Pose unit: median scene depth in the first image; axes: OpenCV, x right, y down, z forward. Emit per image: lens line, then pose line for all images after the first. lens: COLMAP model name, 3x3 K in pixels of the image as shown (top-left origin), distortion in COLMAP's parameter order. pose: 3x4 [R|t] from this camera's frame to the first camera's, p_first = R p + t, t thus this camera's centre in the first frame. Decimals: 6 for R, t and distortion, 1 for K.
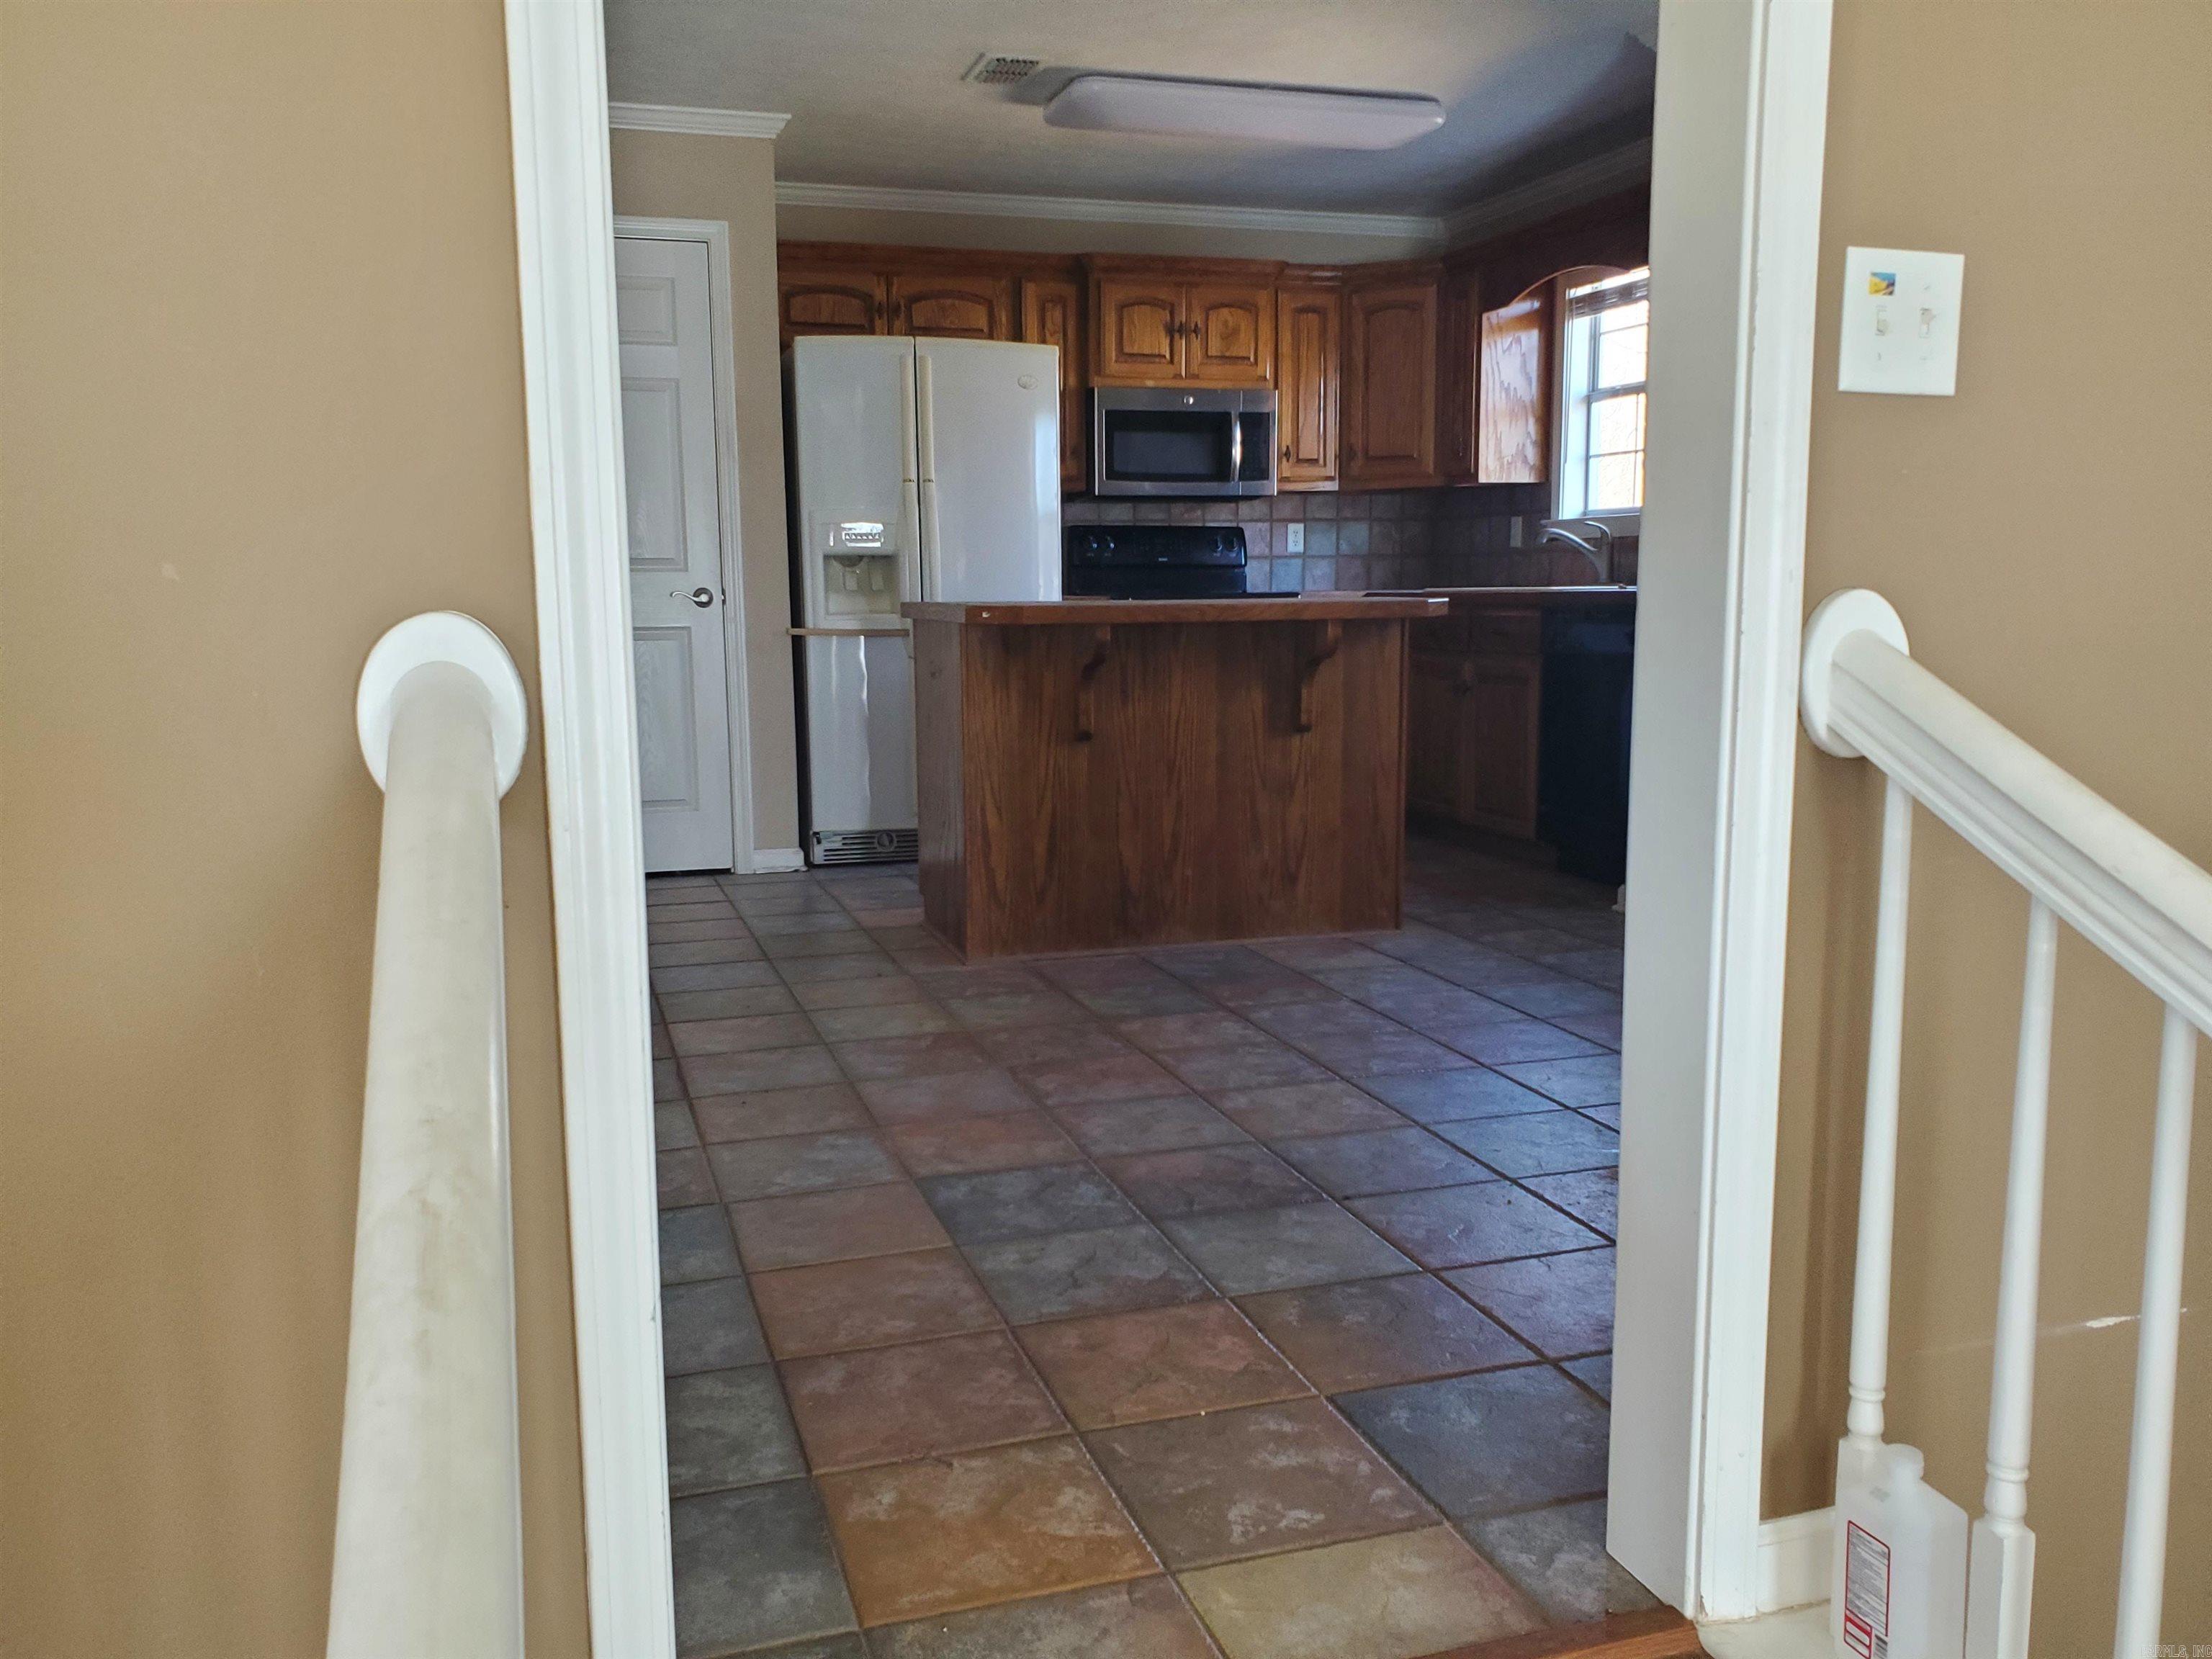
lens RADIAL K [[1799.9, 0, 1101.2], [0, 1799.9, 849.3], [0, 0, 1]] dist [0.064890, -0.037982]
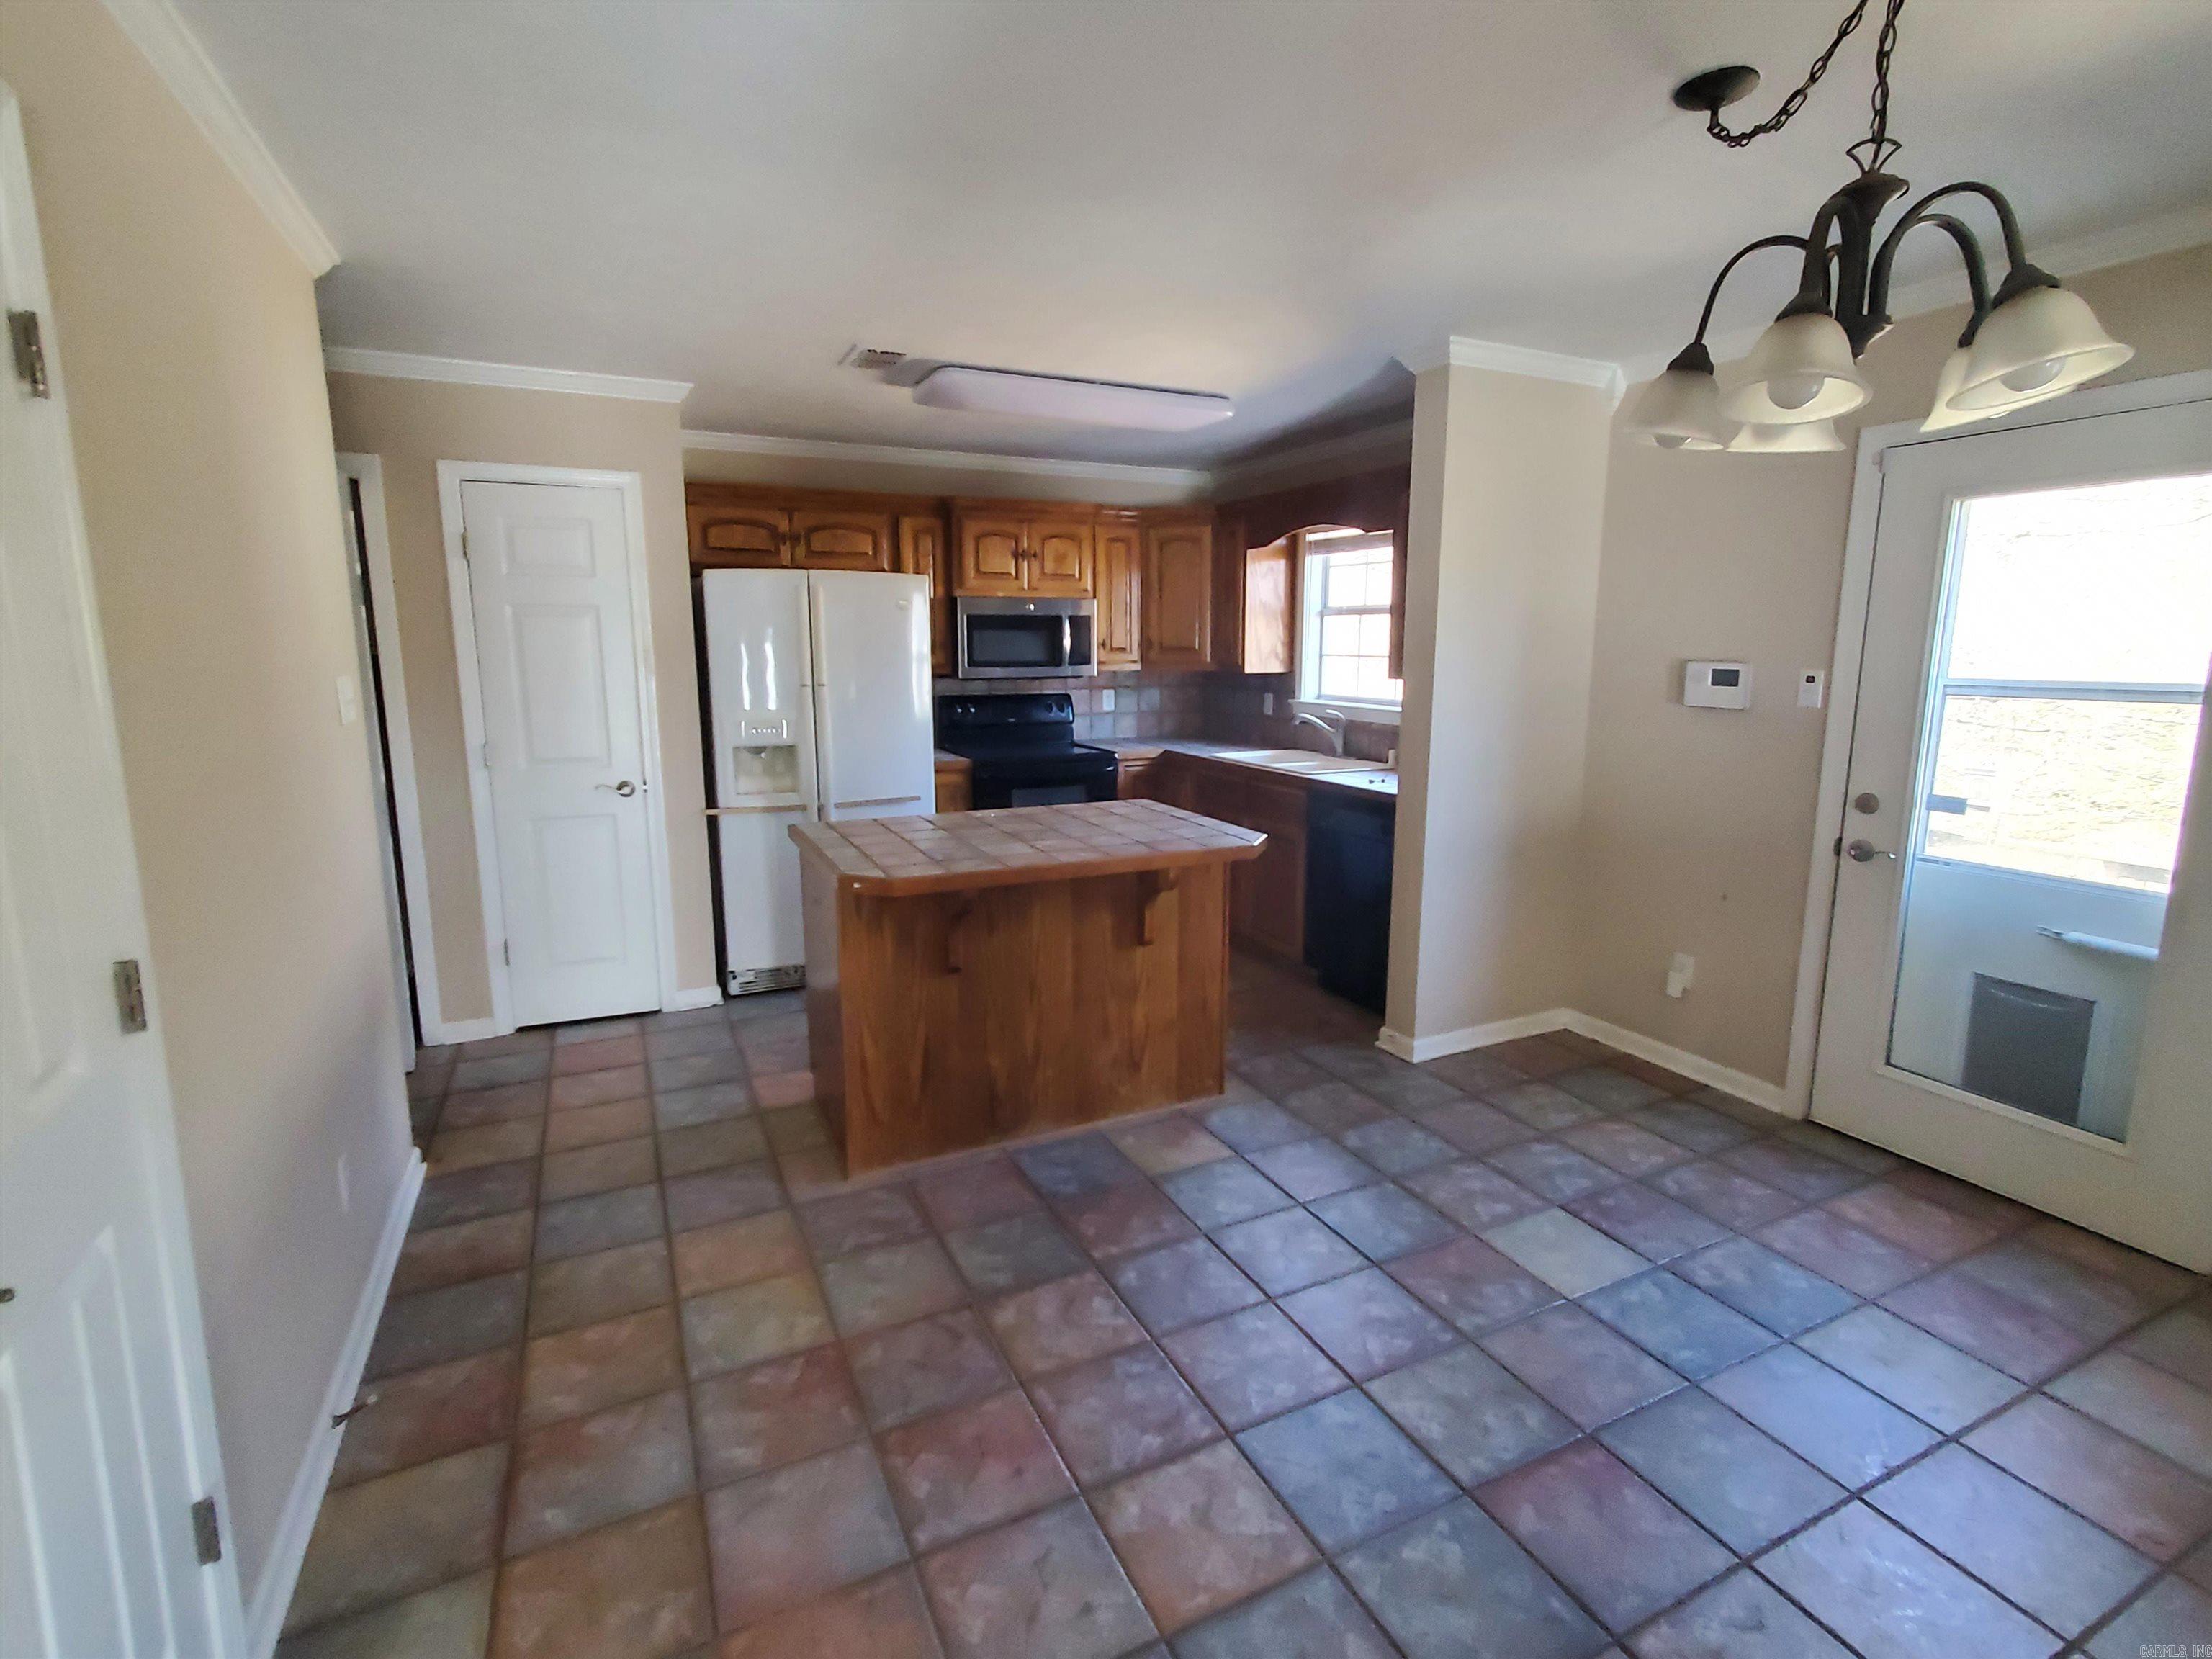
lens RADIAL K [[1046.8, 0, 1126.9], [0, 1046.8, 811.9], [0, 0, 1]] dist [0.002382, 0.003396]
pose [[0.988160, -0.016081, 0.152580, -0.000904], [0.013380, 0.999735, 0.018716, -0.126508], [-0.152840, -0.016453, 0.988114, 0.260931]]
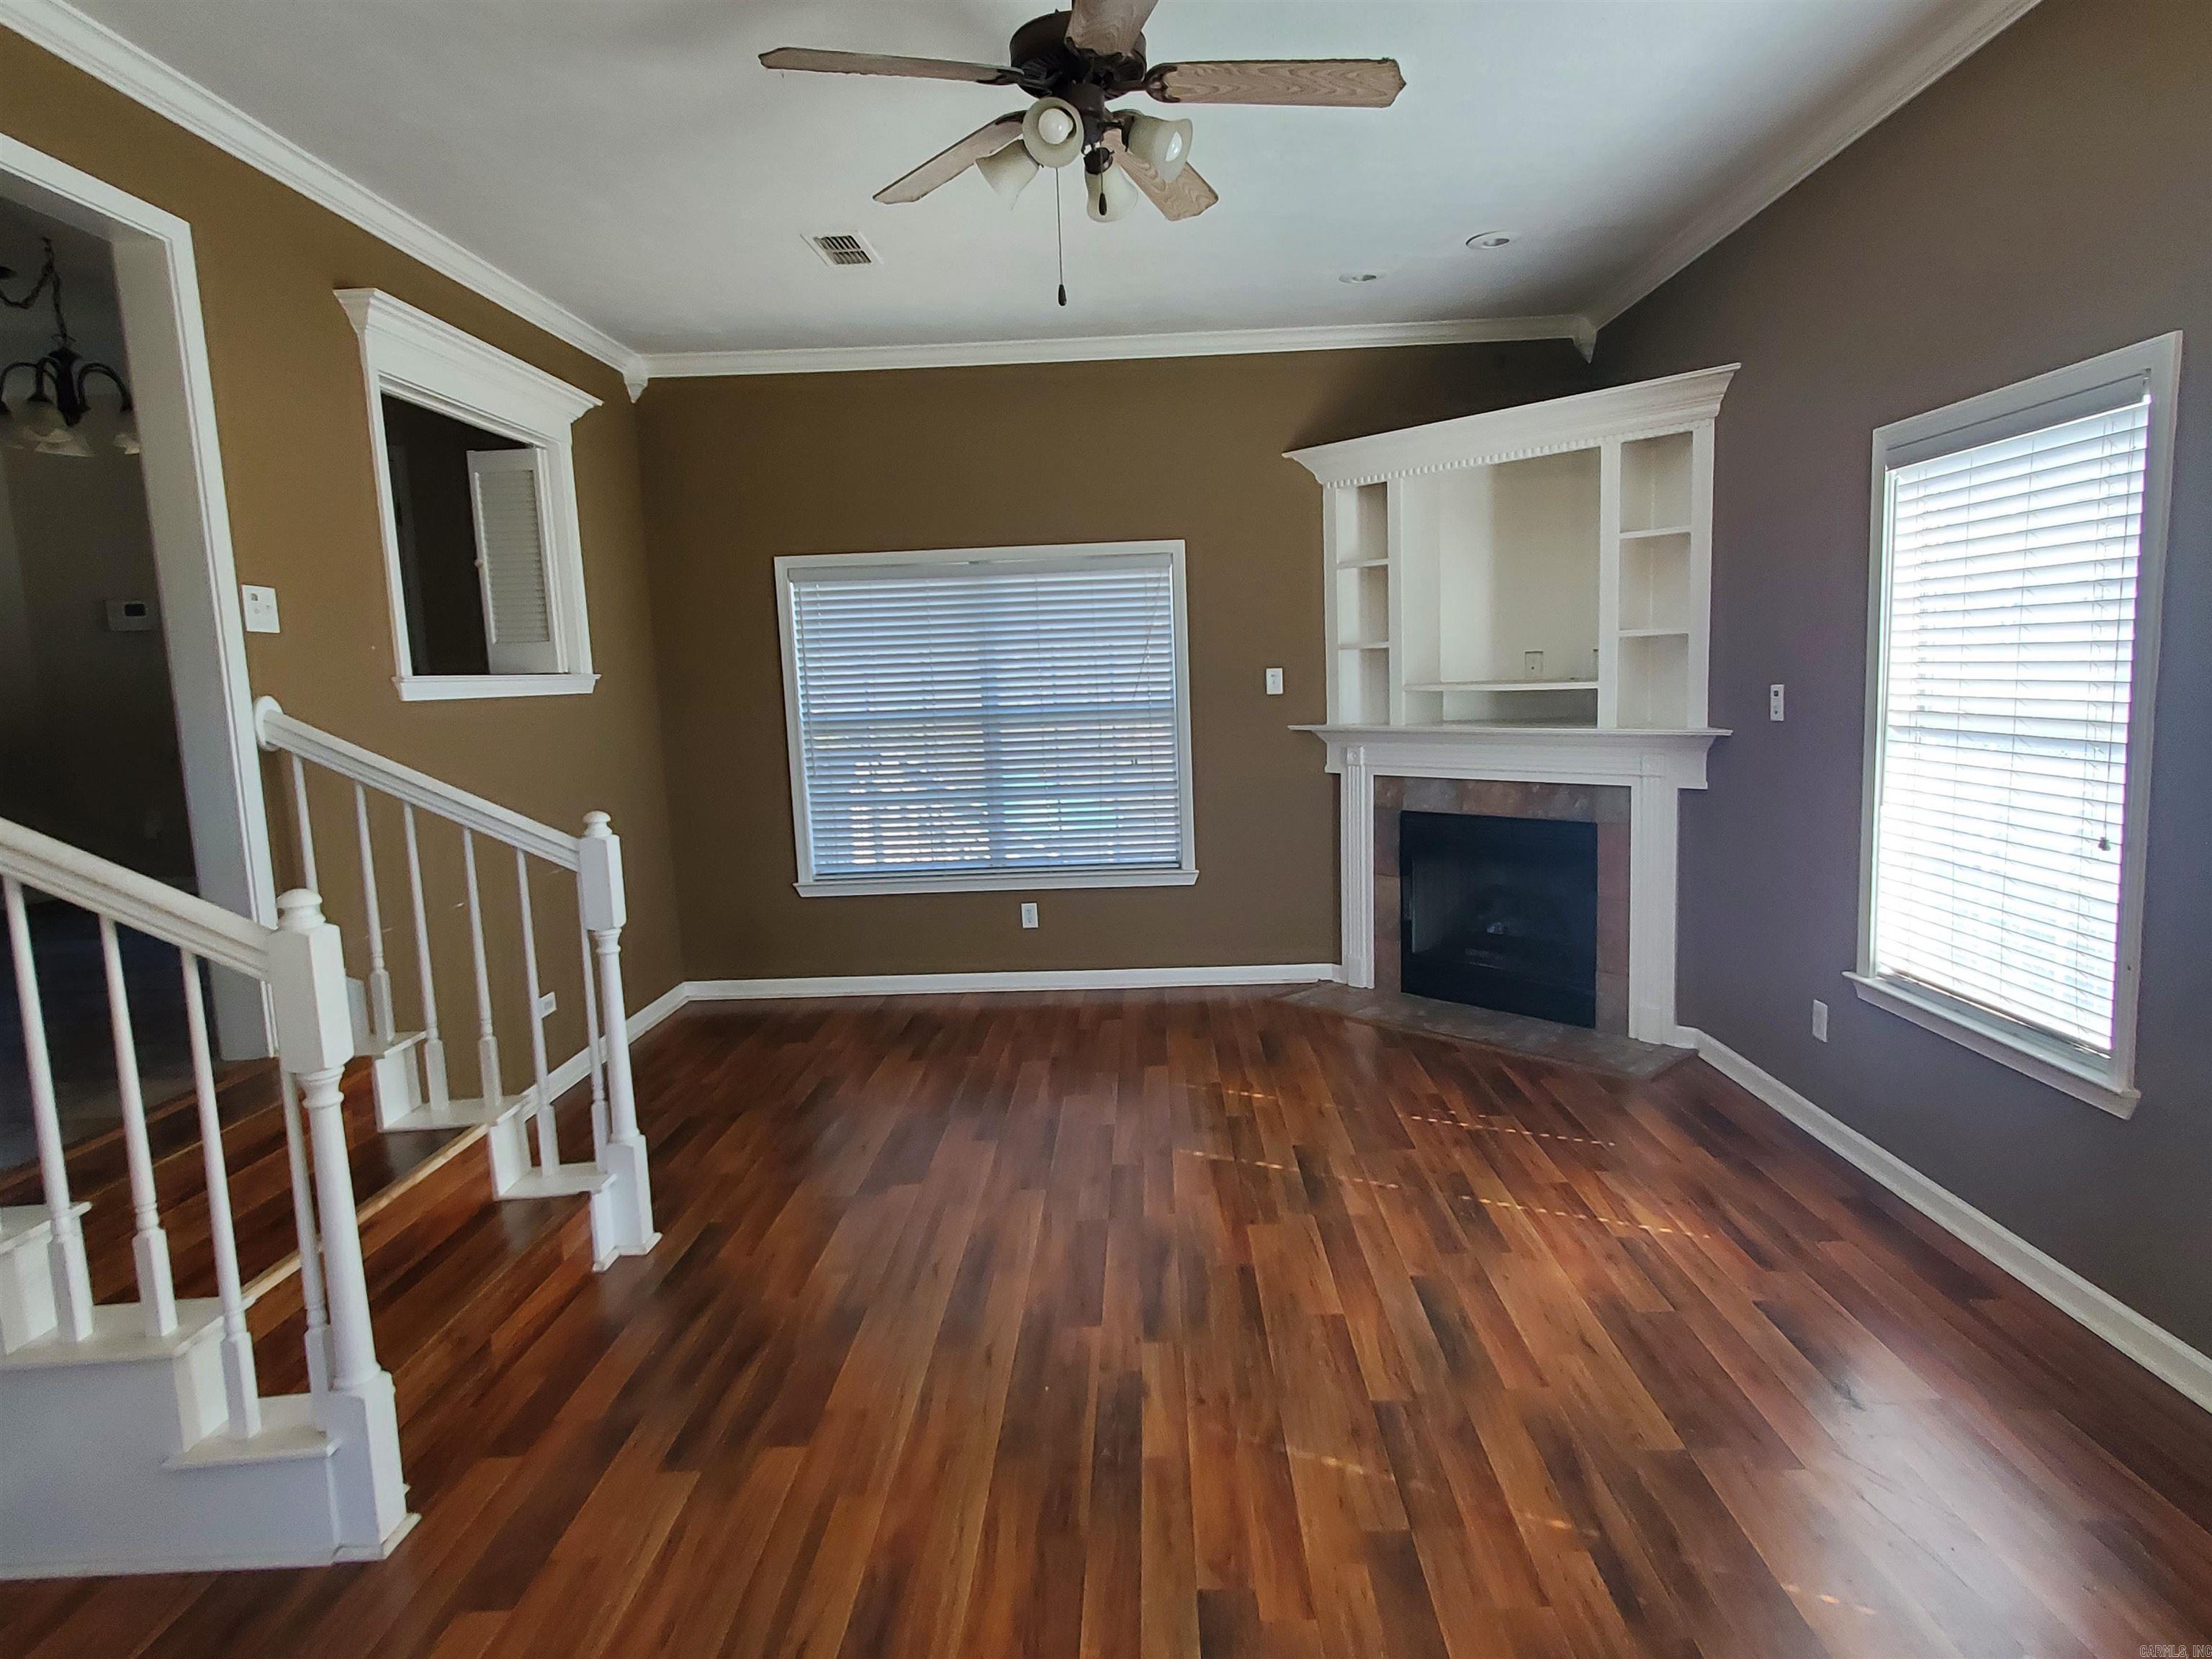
lens RADIAL K [[1234.8, 0, 1120.6], [0, 1234.8, 830.8], [0, 0, 1]] dist [0.004008, -0.000758]
pose [[0.320917, -0.124972, 0.938826, -0.278750], [0.168509, 0.982975, 0.073248, 0.042805], [-0.931996, 0.134694, 0.336513, -0.253586]]
